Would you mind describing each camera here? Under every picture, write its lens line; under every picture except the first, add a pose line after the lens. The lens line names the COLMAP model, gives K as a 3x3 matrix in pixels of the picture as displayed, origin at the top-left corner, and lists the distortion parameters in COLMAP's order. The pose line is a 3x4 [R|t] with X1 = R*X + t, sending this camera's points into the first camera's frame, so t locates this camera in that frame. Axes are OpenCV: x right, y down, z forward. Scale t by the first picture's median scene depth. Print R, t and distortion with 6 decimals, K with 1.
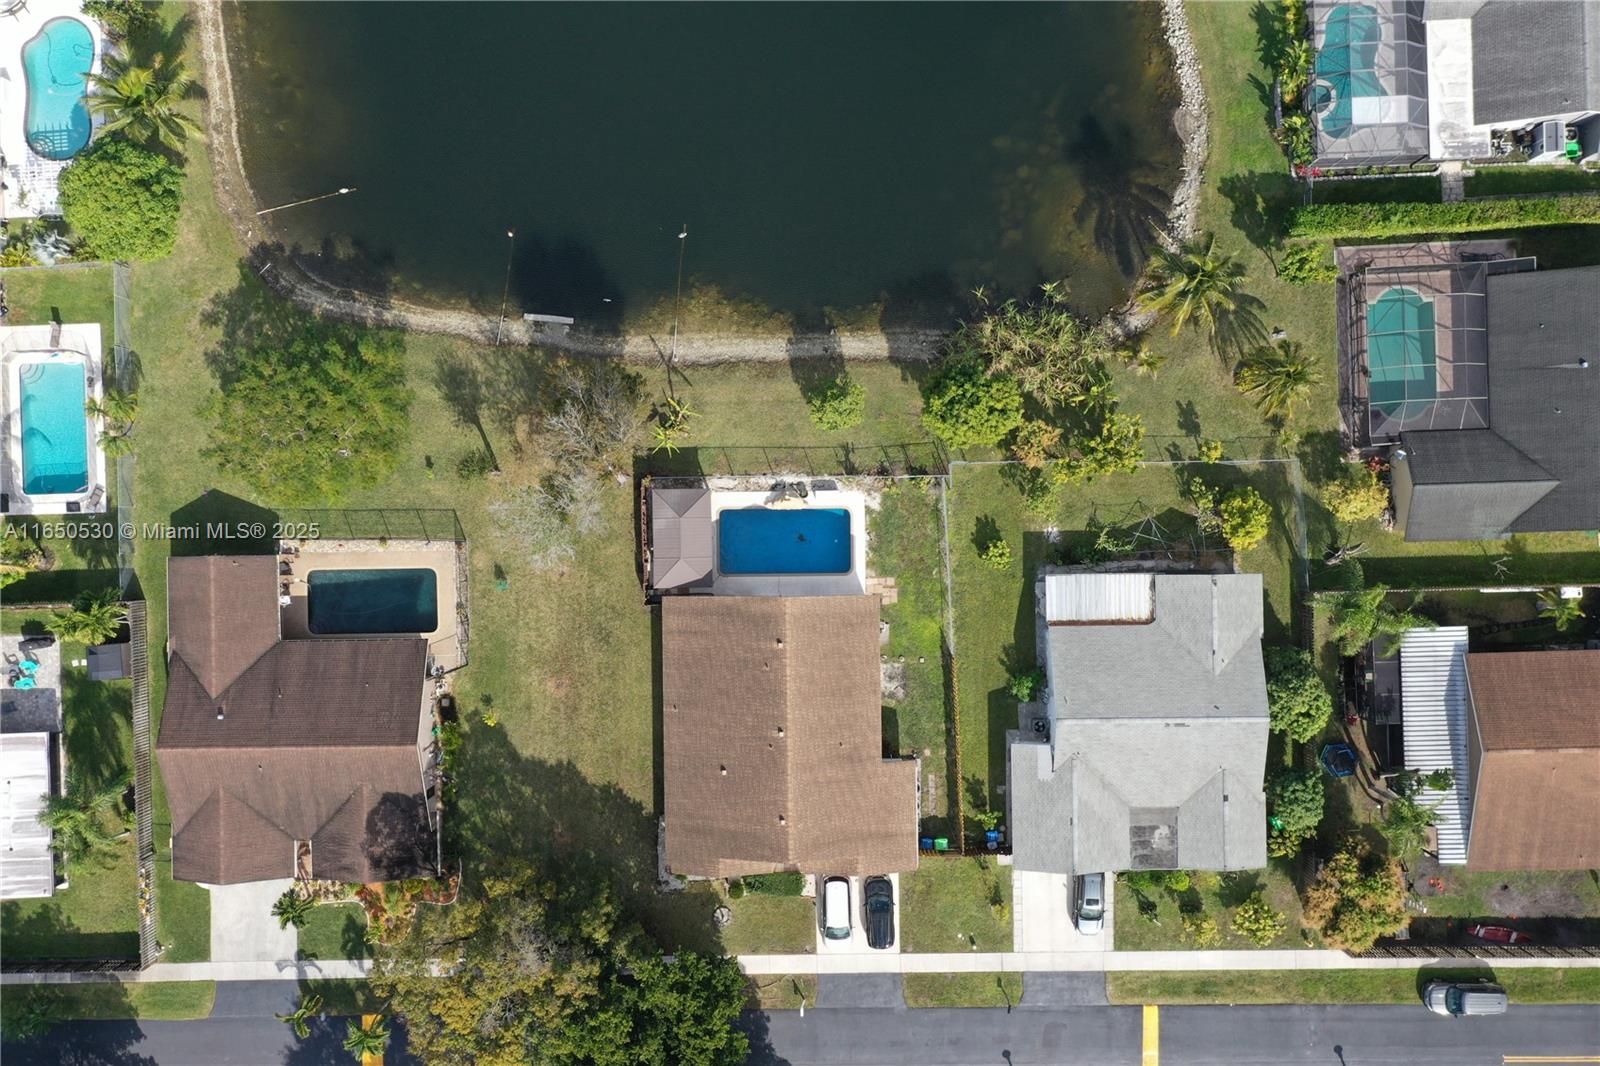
lens RADIAL K [[1276.5, 0, 800.0], [0, 1276.5, 533.0], [0, 0, 1]] dist [-0.000464, 0.026275]
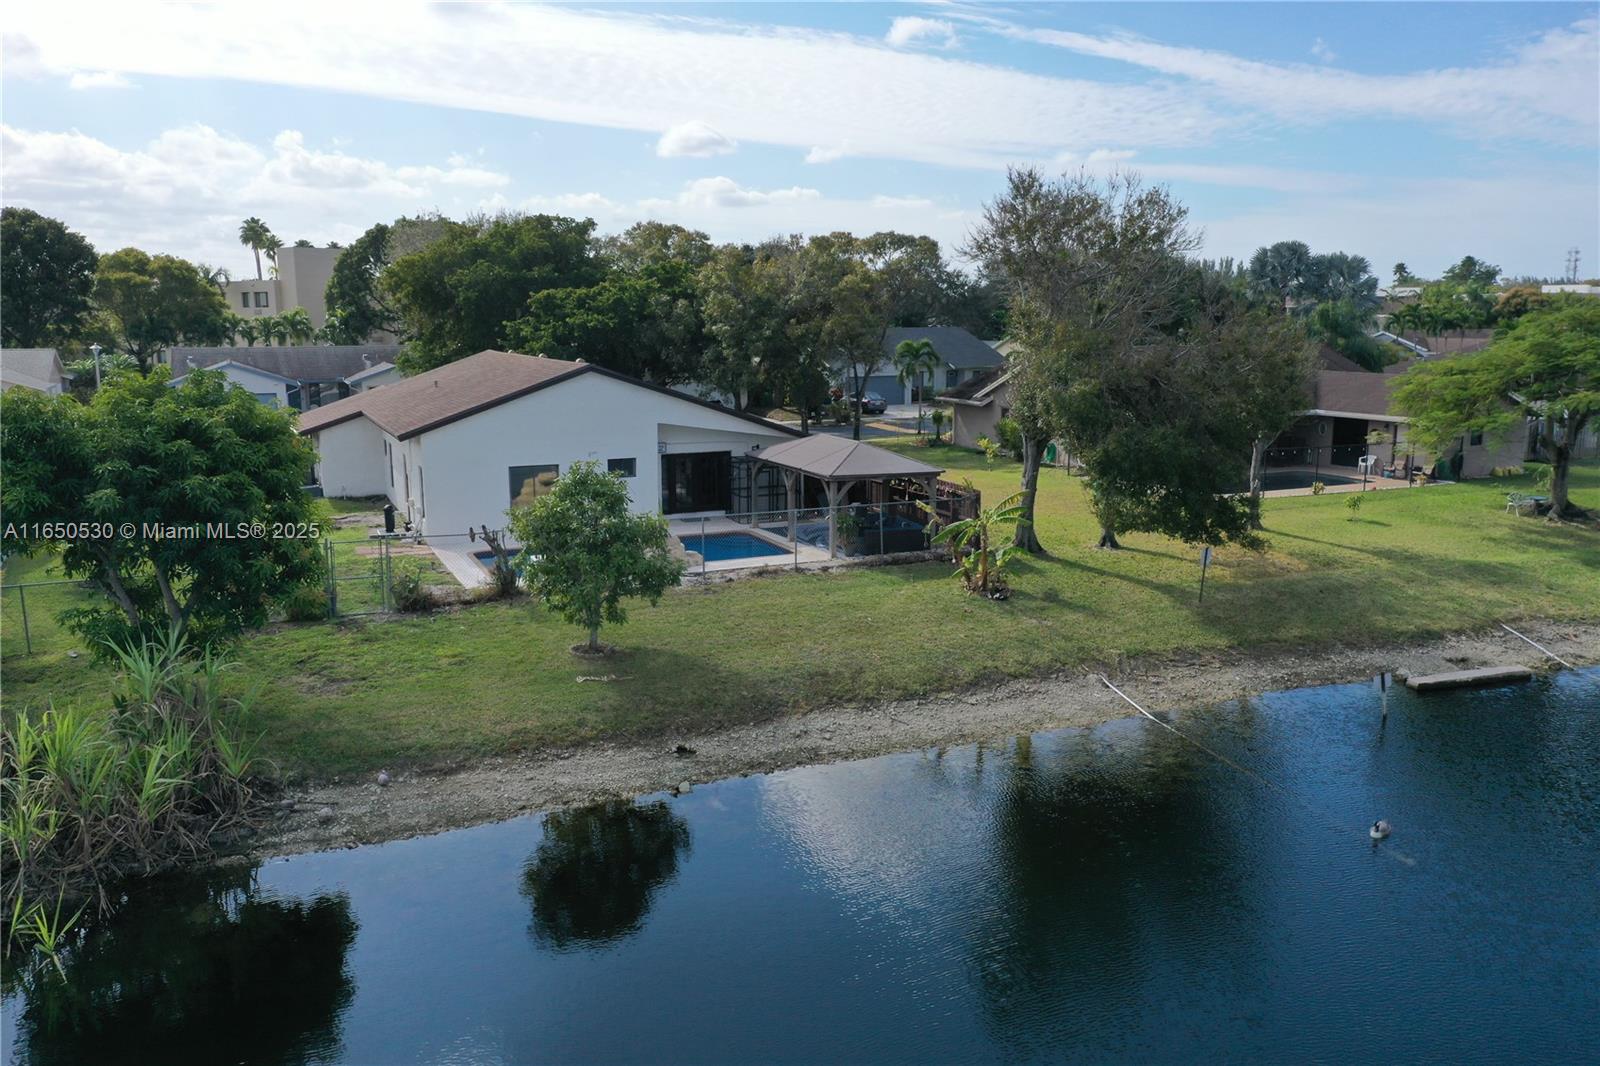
lens RADIAL K [[1276.5, 0, 800.0], [0, 1276.5, 533.0], [0, 0, 1]] dist [-0.000464, 0.026275]
pose [[-0.917136, 0.087548, -0.388841, 0.105822], [-0.398247, -0.161704, 0.902913, -0.411208], [0.016171, 0.982948, 0.183170, 0.907560]]
